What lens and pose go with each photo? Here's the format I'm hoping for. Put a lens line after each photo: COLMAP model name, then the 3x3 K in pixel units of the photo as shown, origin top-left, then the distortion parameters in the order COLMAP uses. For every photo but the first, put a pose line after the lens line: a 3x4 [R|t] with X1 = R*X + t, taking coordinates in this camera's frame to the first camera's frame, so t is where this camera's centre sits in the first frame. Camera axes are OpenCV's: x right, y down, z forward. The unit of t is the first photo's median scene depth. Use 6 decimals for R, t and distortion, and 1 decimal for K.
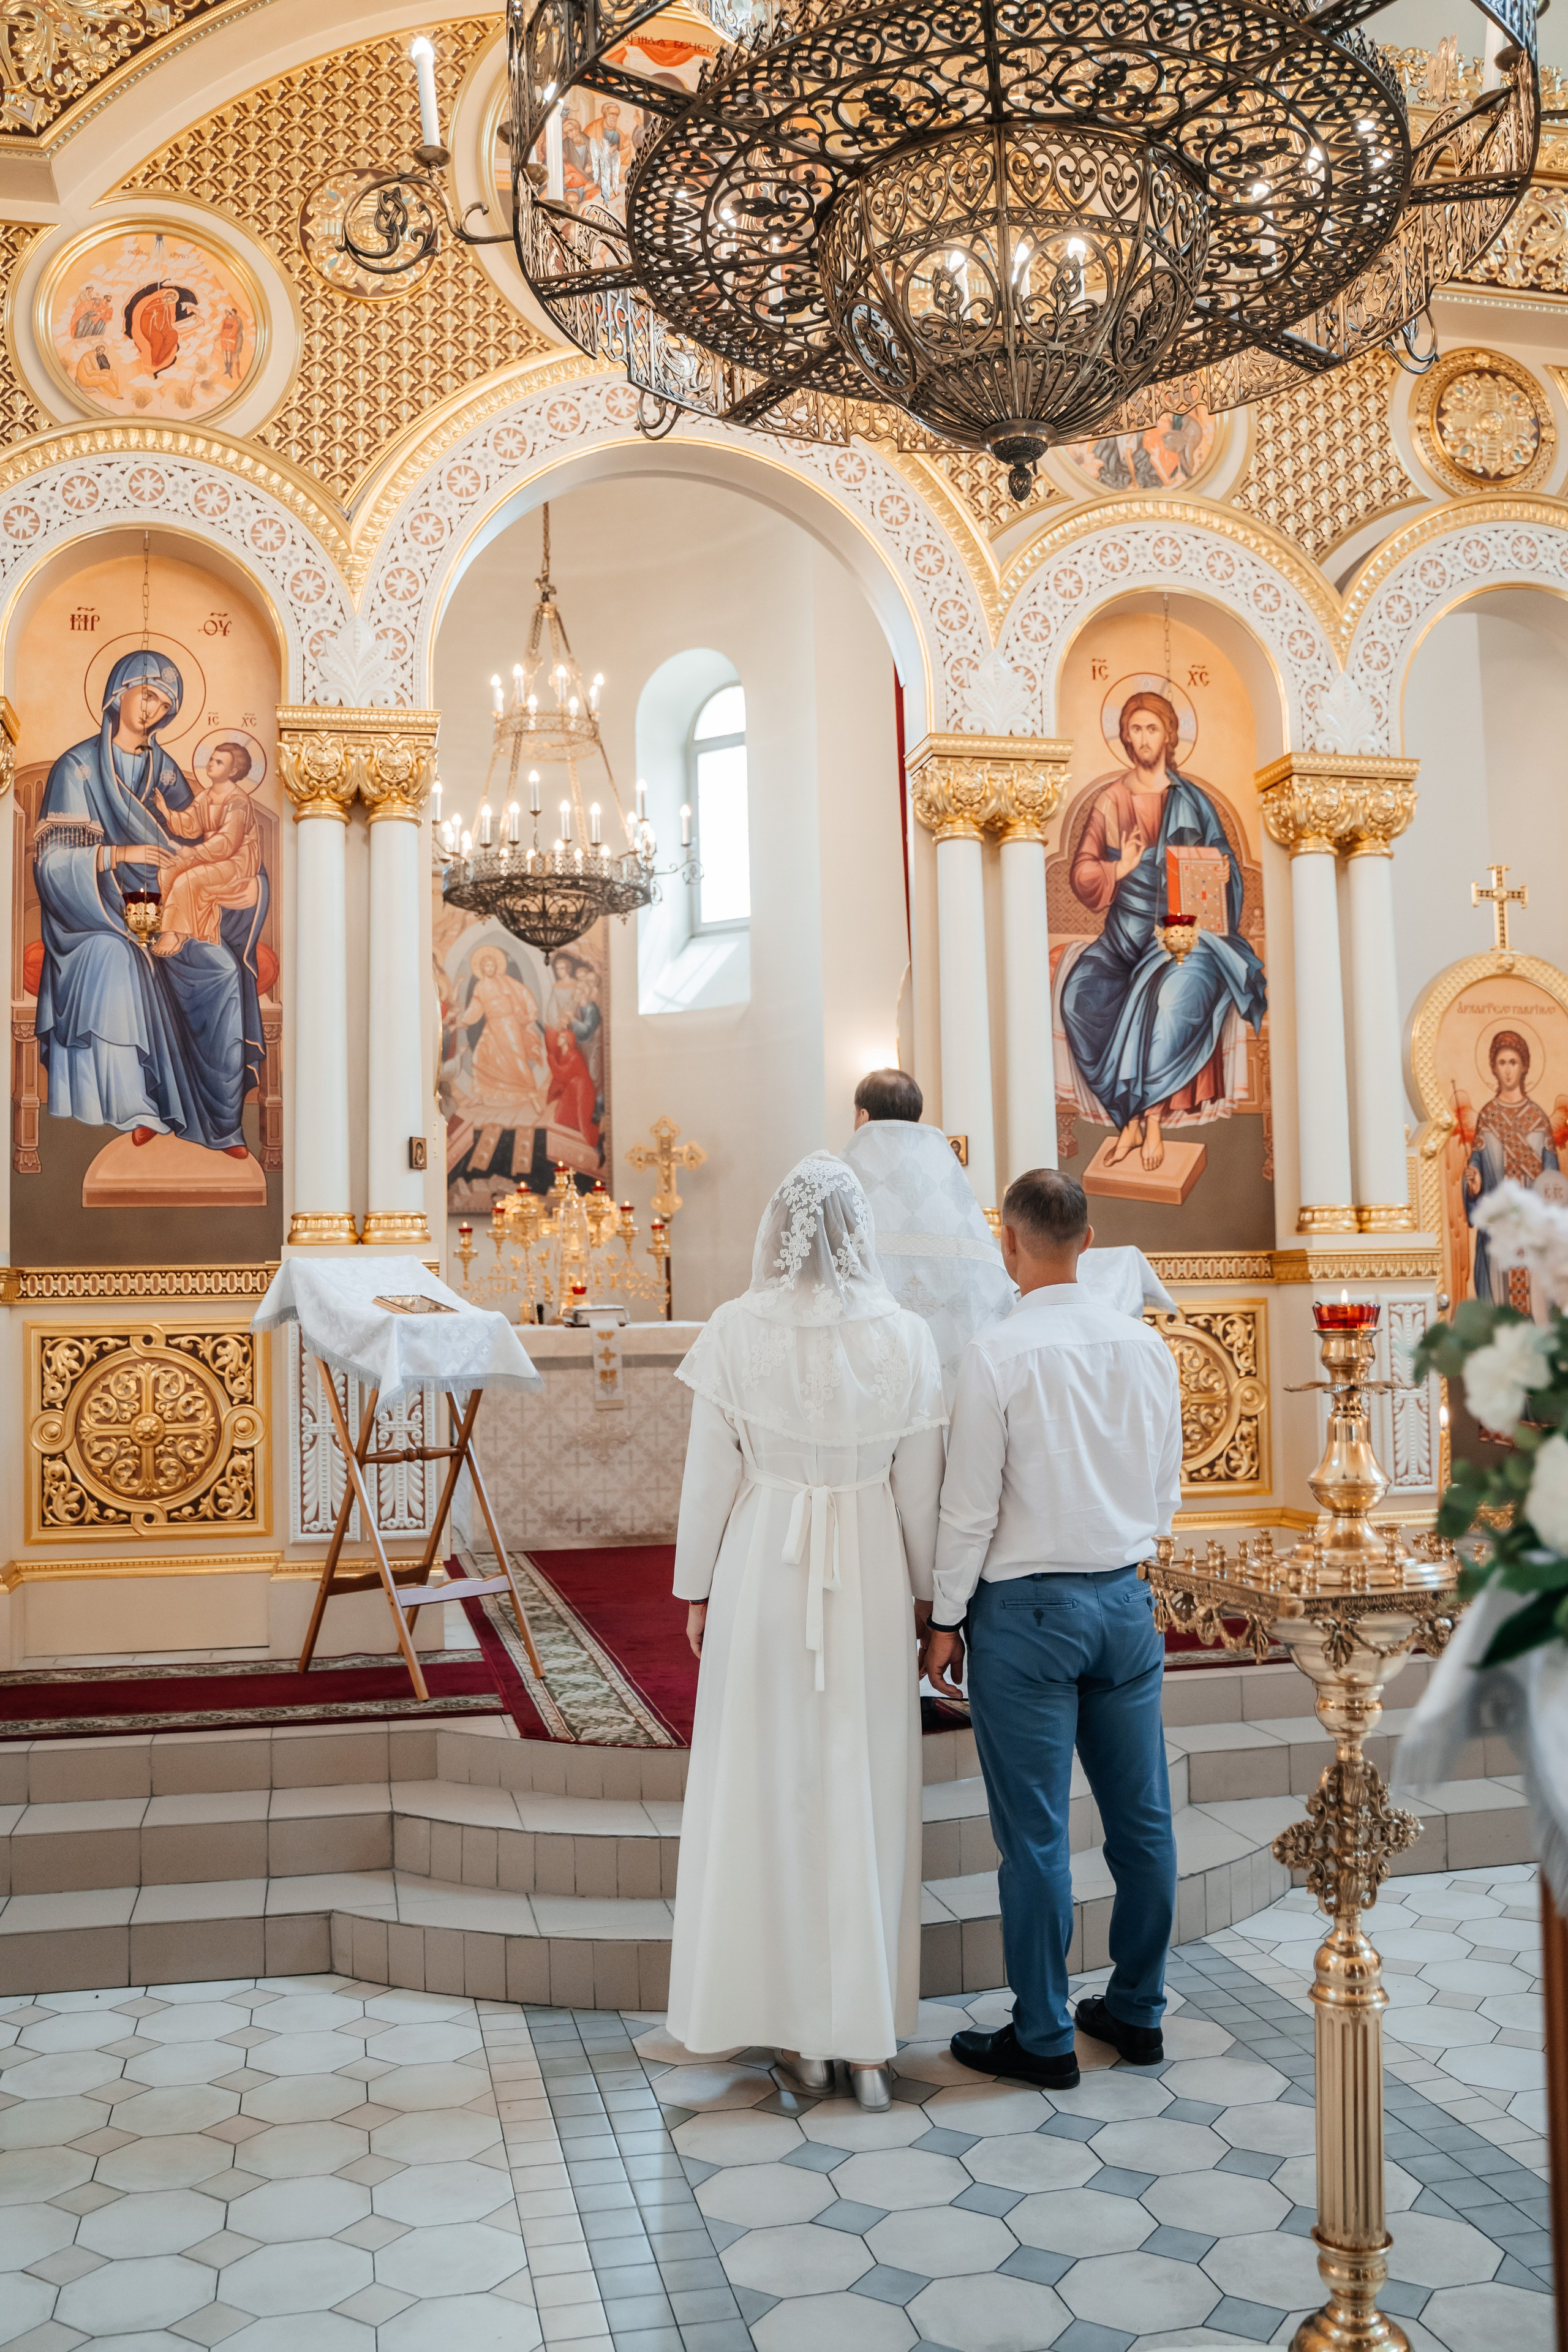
lens RADIAL K [[1992.6, 0, 779.5], [0, 1992.6, 1188.1], [0, 0, 1]] dist [-0.088351, 0.028980]
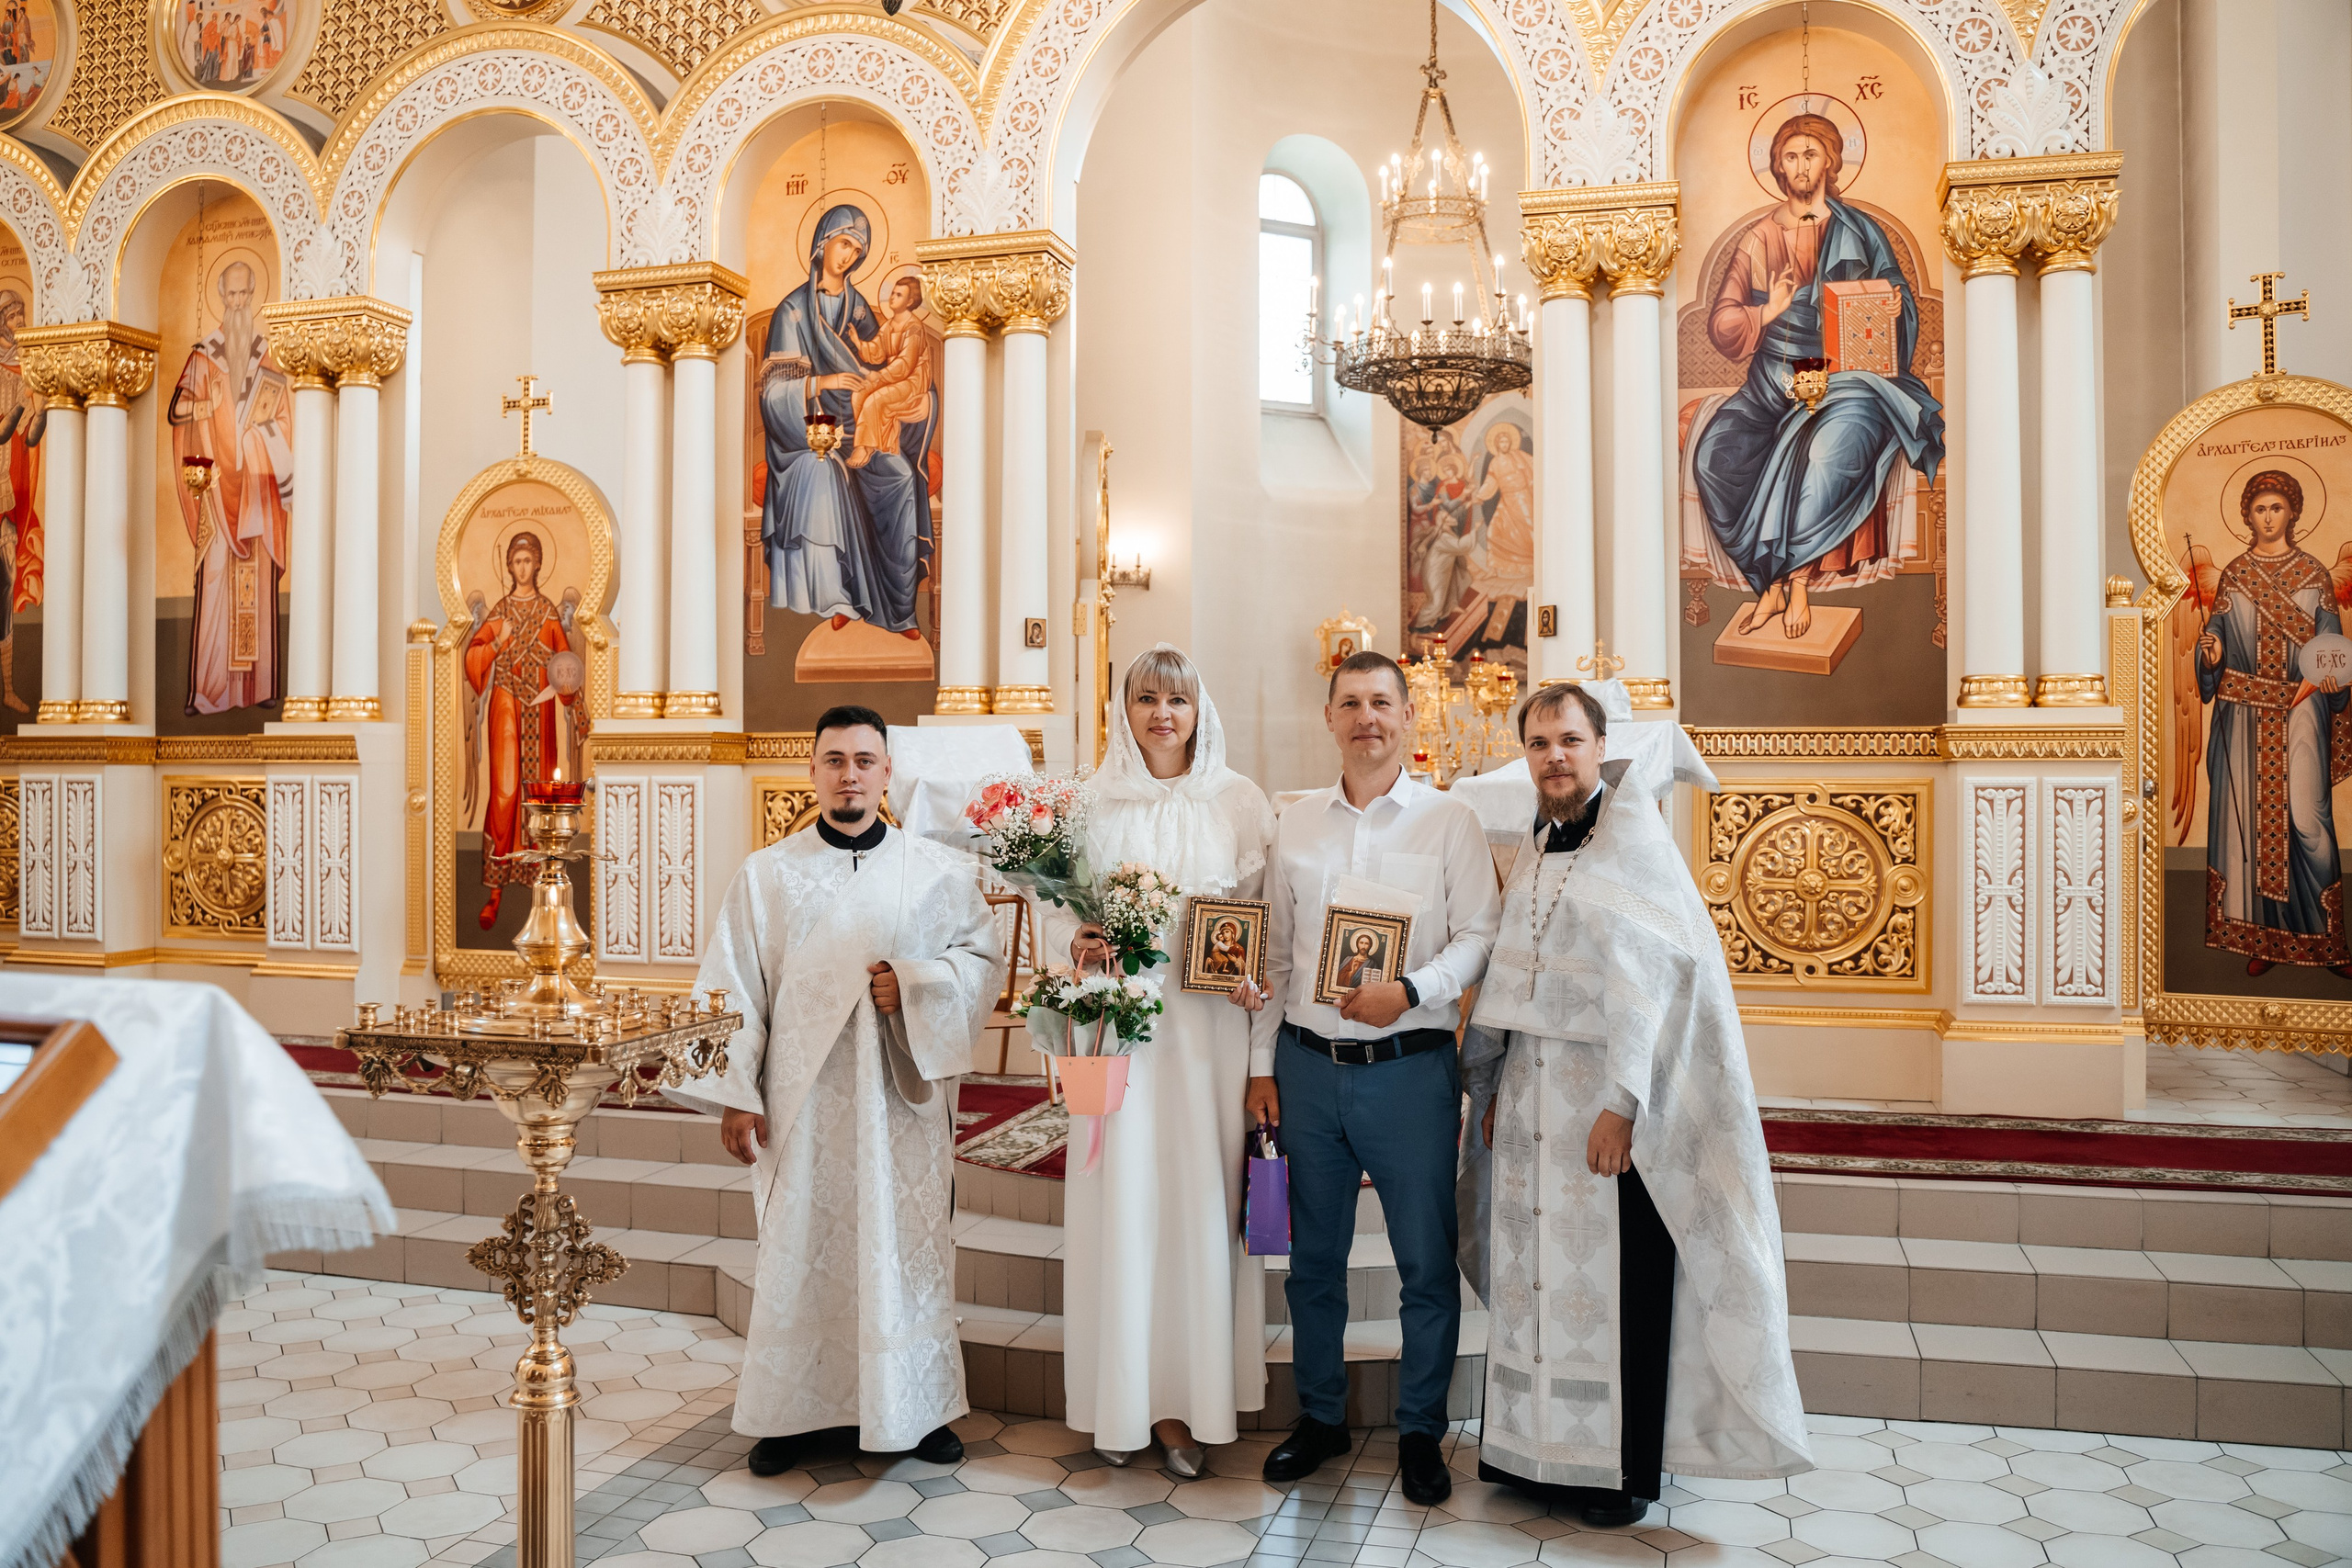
lens RADIAL K [[1901.1, 0, 1083.1], [0, 1901.1, 783.9], [0, 0, 1]] dist [-0.090131, 0.012234]
pose [[0.871062, 0.021981, -0.490680, 0.357622], [0.011189, 0.997851, 0.064564, -0.001475], [0.491045, -0.061729, 0.868944, 0.078736]]
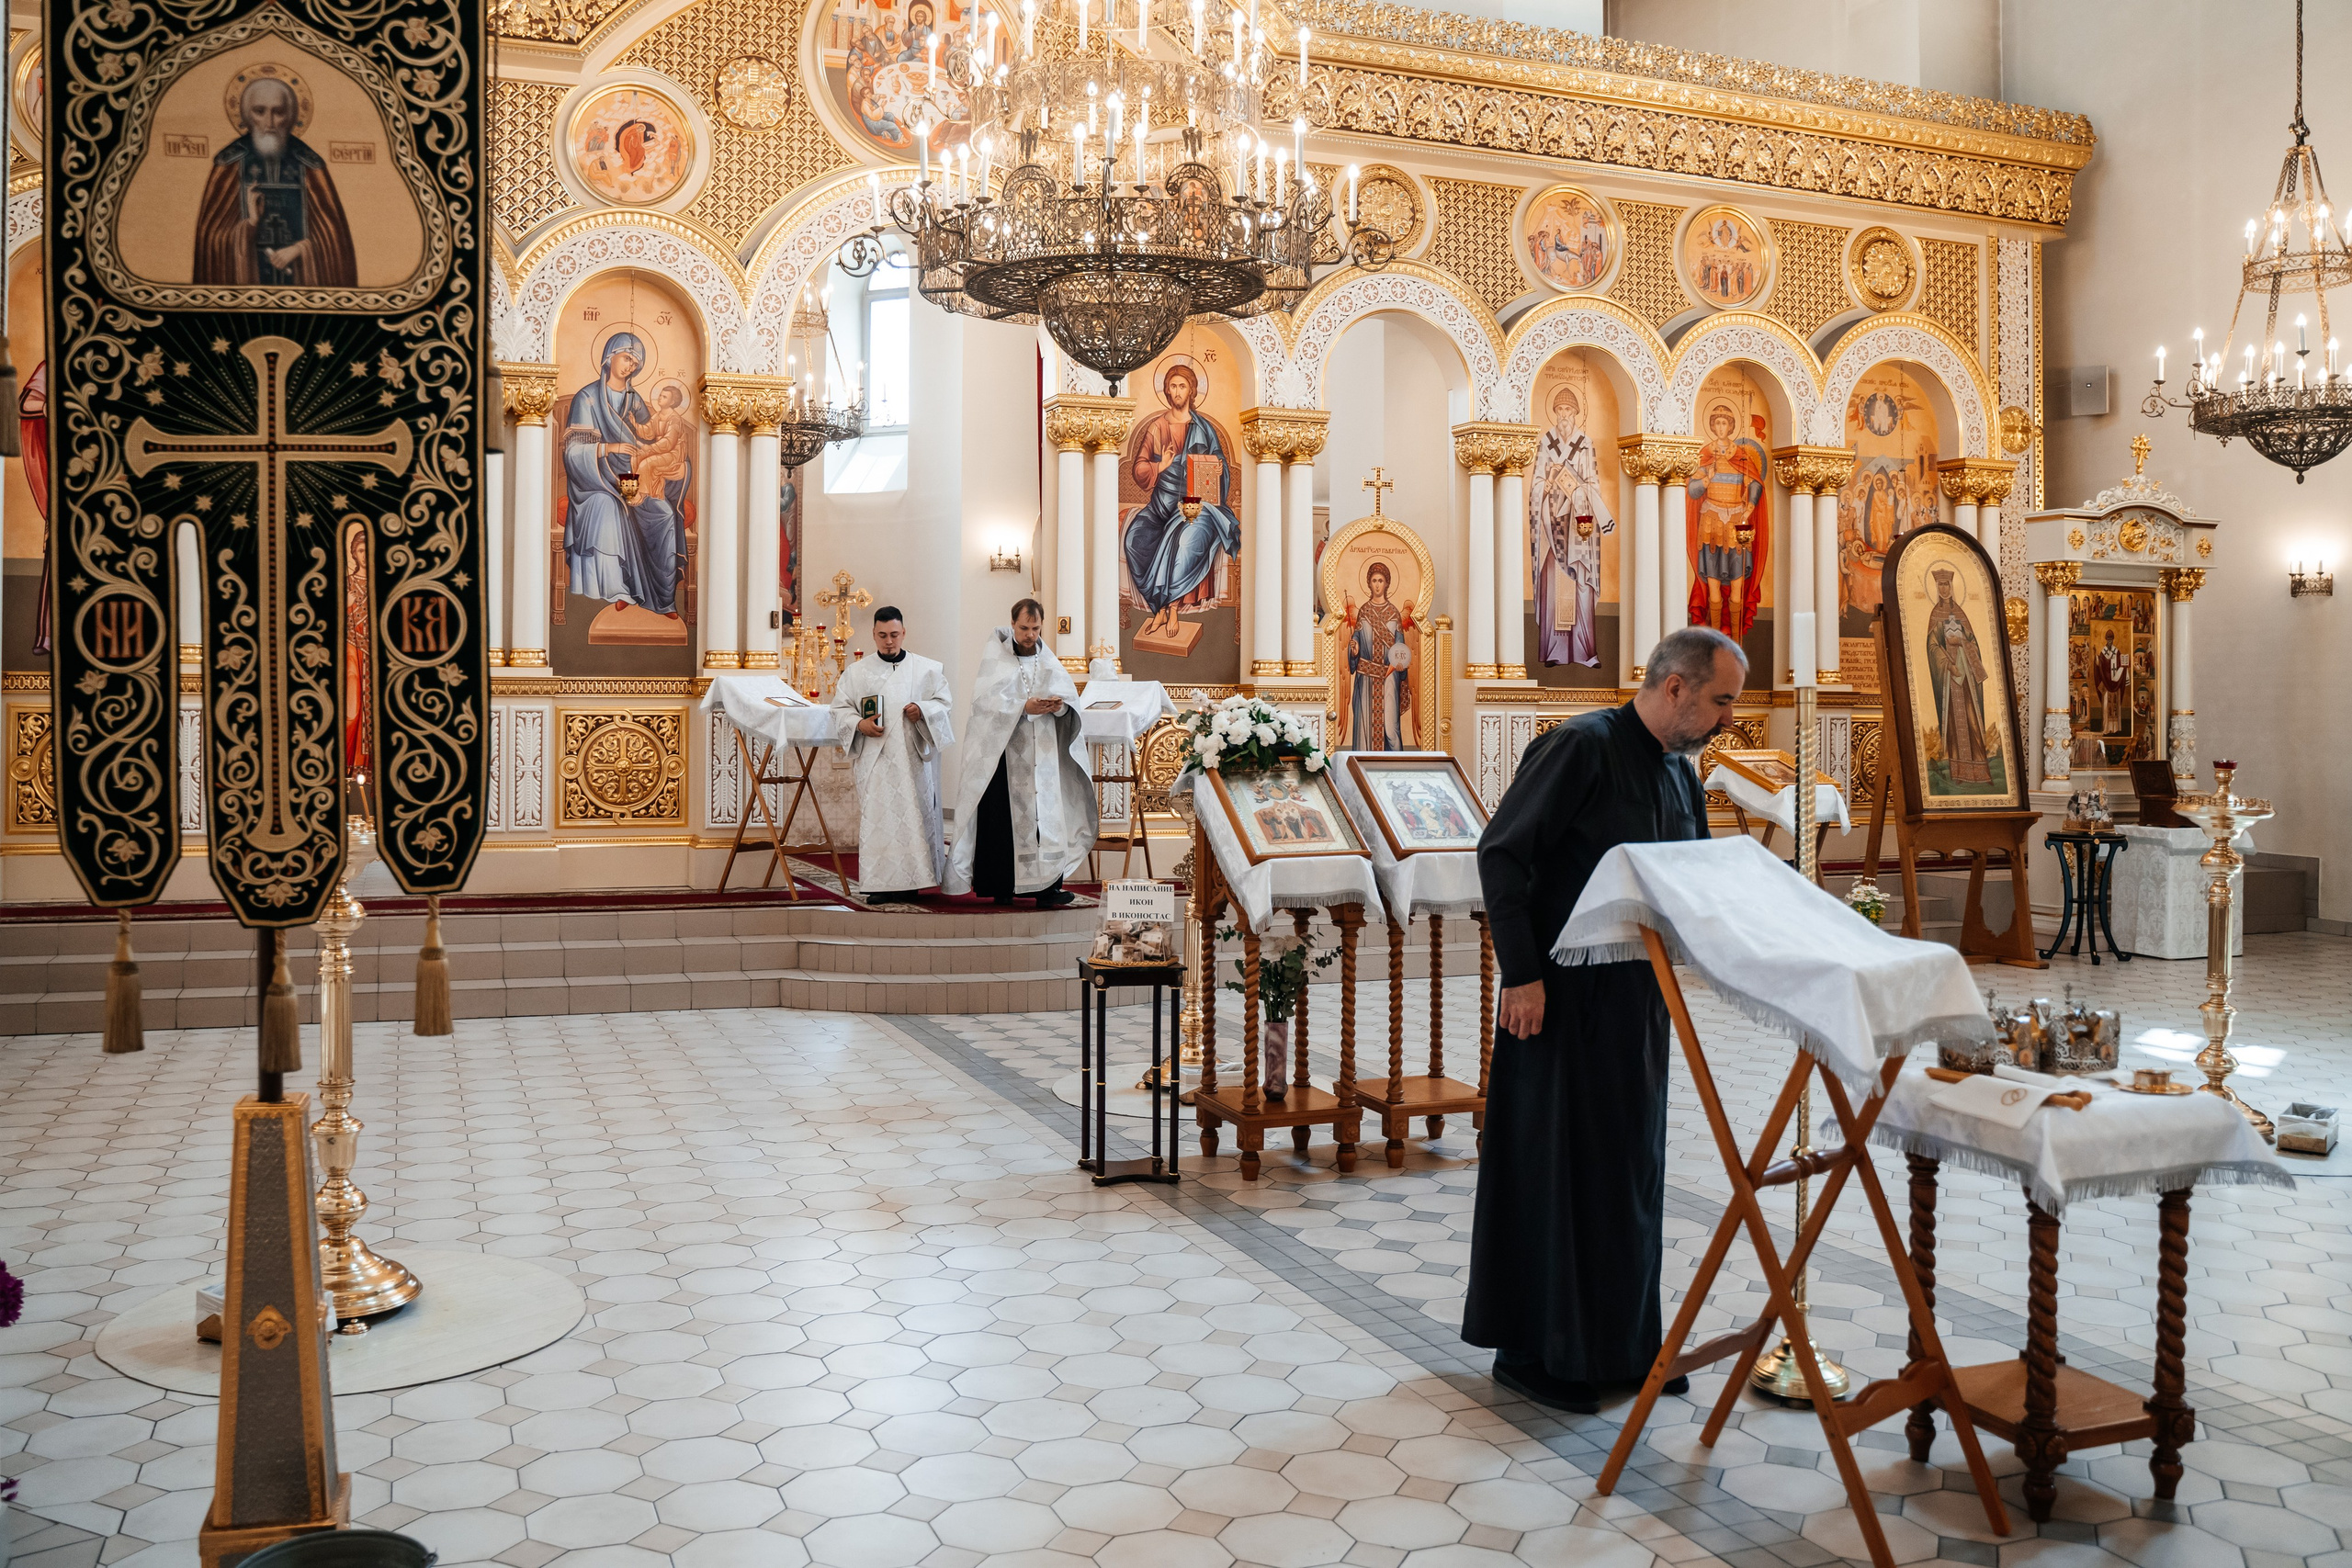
lens RADIAL K [[2132.7, 0, 1106.7], [0, 2132.7, 704.0], [0, 0, 1]] dist [-0.156549, 0.124142]
pose [[0.990895, 0.026631, 0.131975, -0.132848], [-0.033911, 0.998006, 0.053228, -0.053812], [-0.130295, -0.057219, 0.989823, -0.970872]]
